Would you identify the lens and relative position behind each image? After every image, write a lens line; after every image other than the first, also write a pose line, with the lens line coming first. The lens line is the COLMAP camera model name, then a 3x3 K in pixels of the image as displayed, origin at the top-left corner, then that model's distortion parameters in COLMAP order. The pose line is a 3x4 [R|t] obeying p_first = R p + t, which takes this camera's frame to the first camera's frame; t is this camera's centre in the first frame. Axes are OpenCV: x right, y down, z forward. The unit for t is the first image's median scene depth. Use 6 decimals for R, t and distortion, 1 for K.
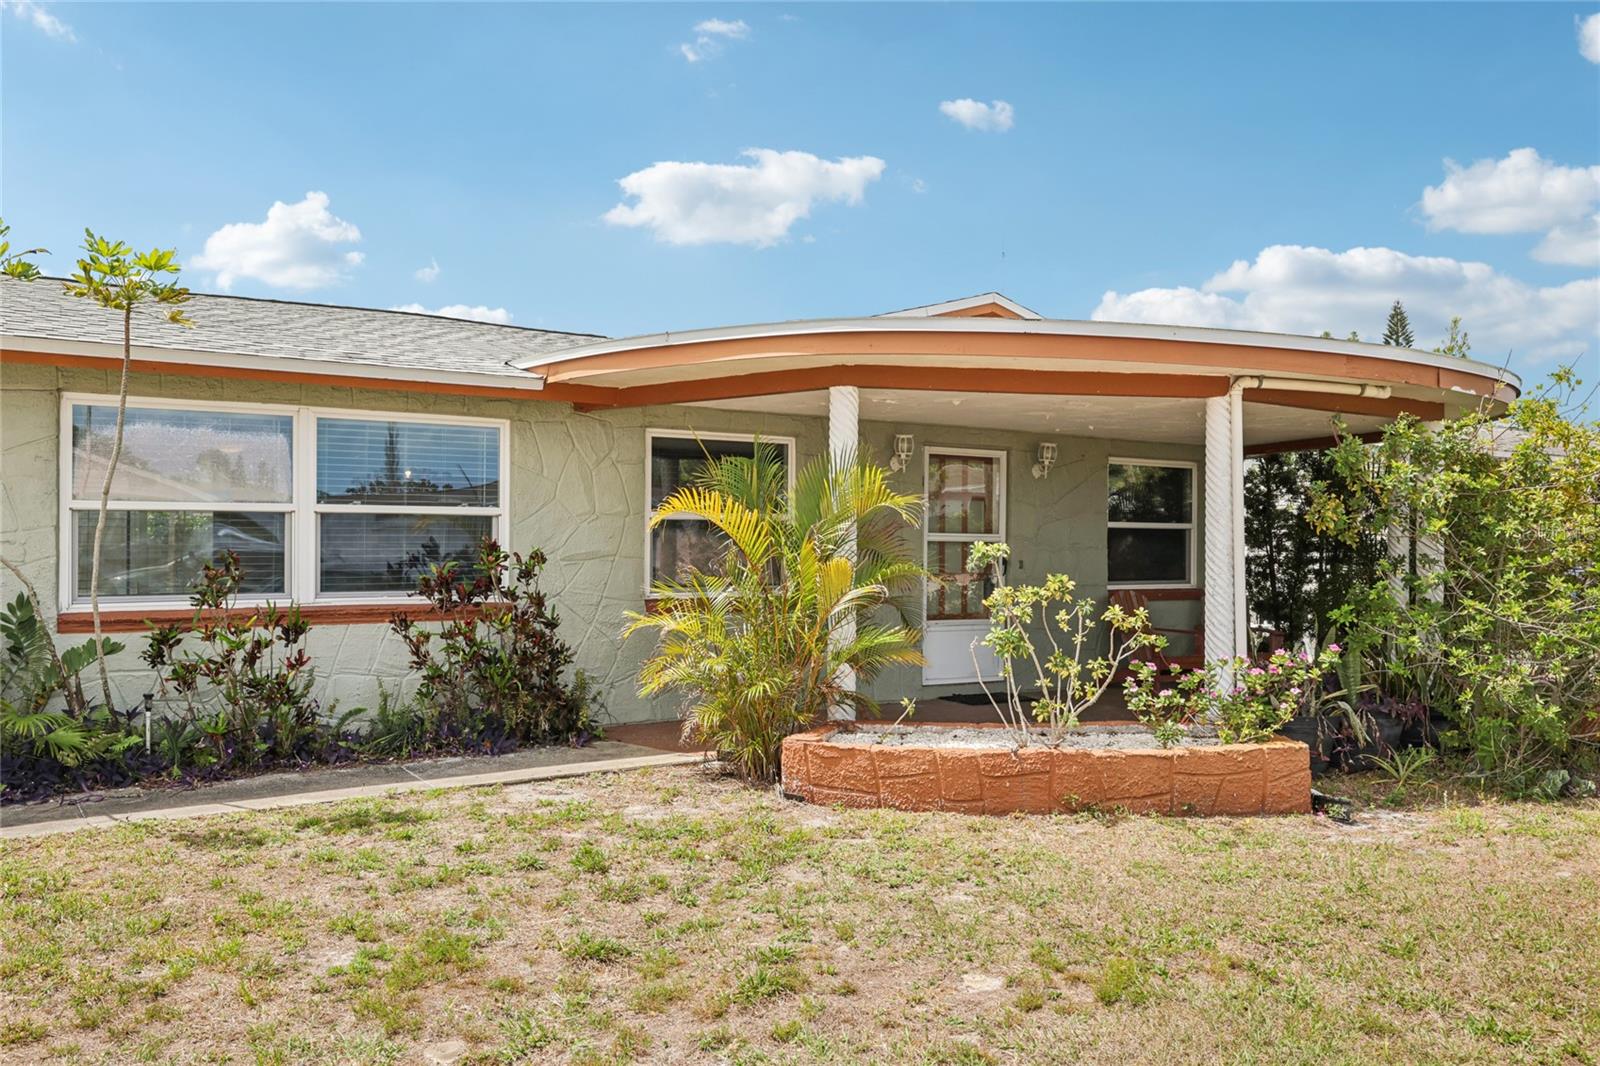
lens RADIAL K [[1253.2, 0, 794.4], [0, 1253.2, 534.4], [0, 0, 1]] dist [-0.000169, -0.000164]
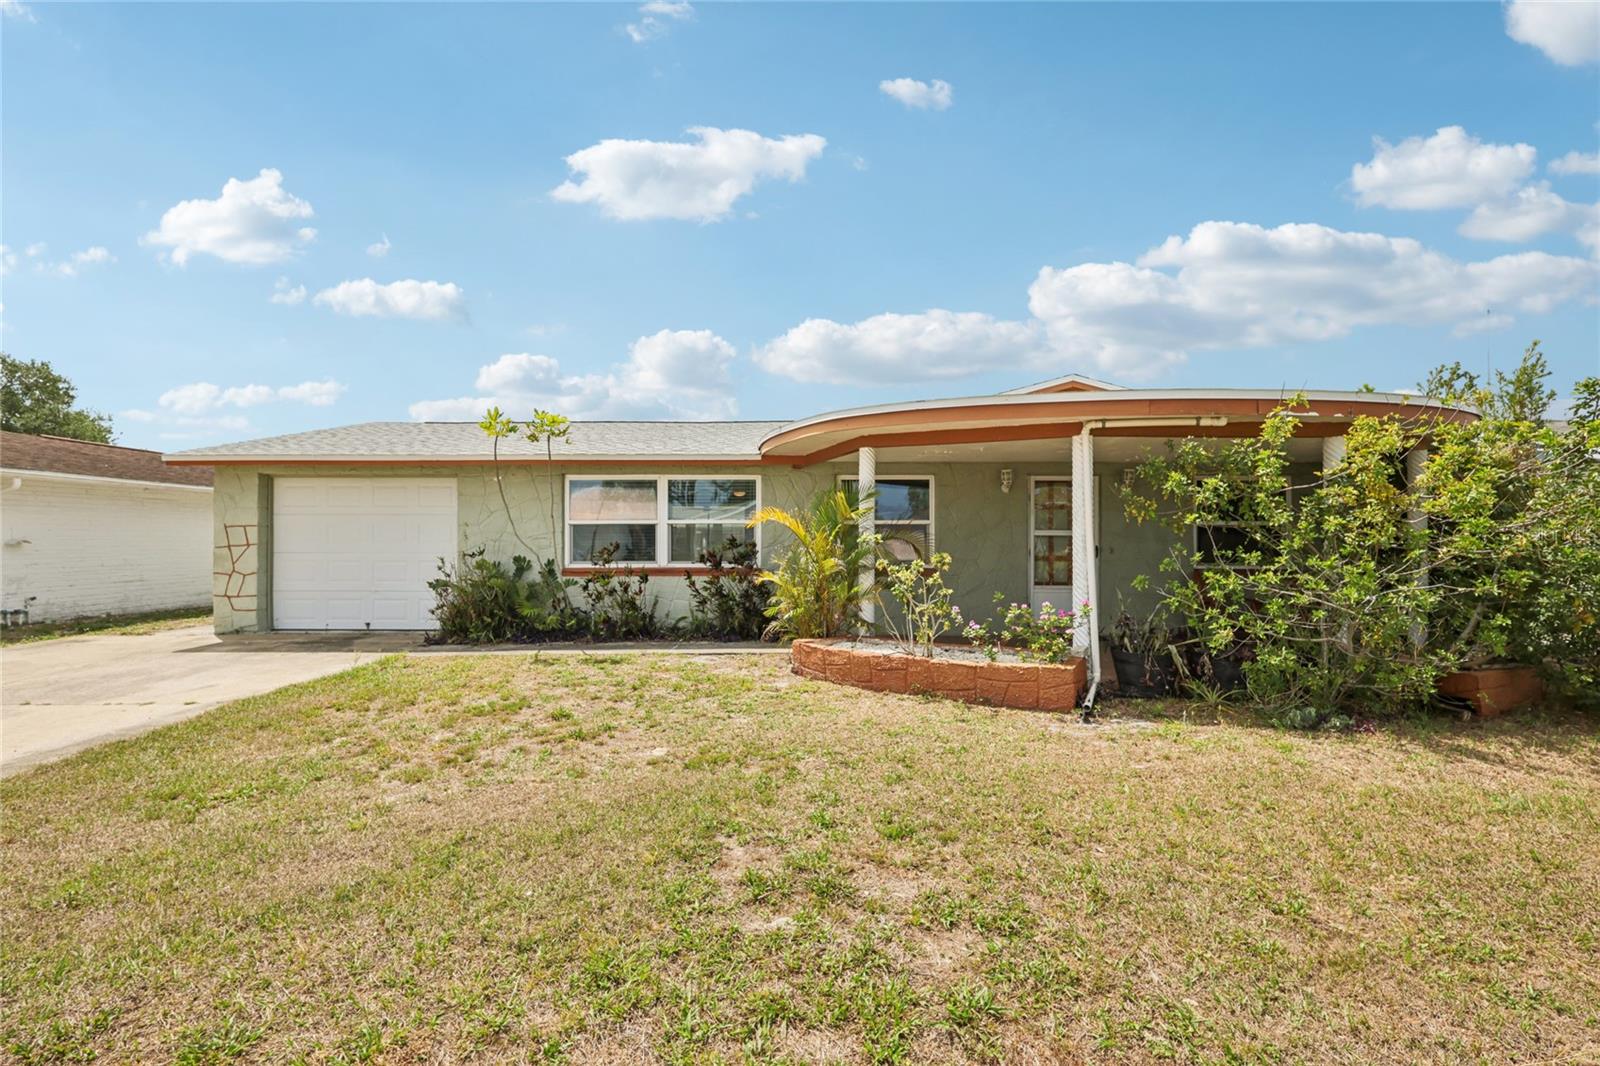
lens RADIAL K [[737.8, 0, 801.7], [0, 737.8, 535.9], [0, 0, 1]] dist [-0.002001, 0.001286]
pose [[0.830411, -0.009102, -0.557077, 0.539892], [0.007302, 0.999958, -0.005454, 0.012114], [0.557103, 0.000461, 0.830443, 0.082216]]
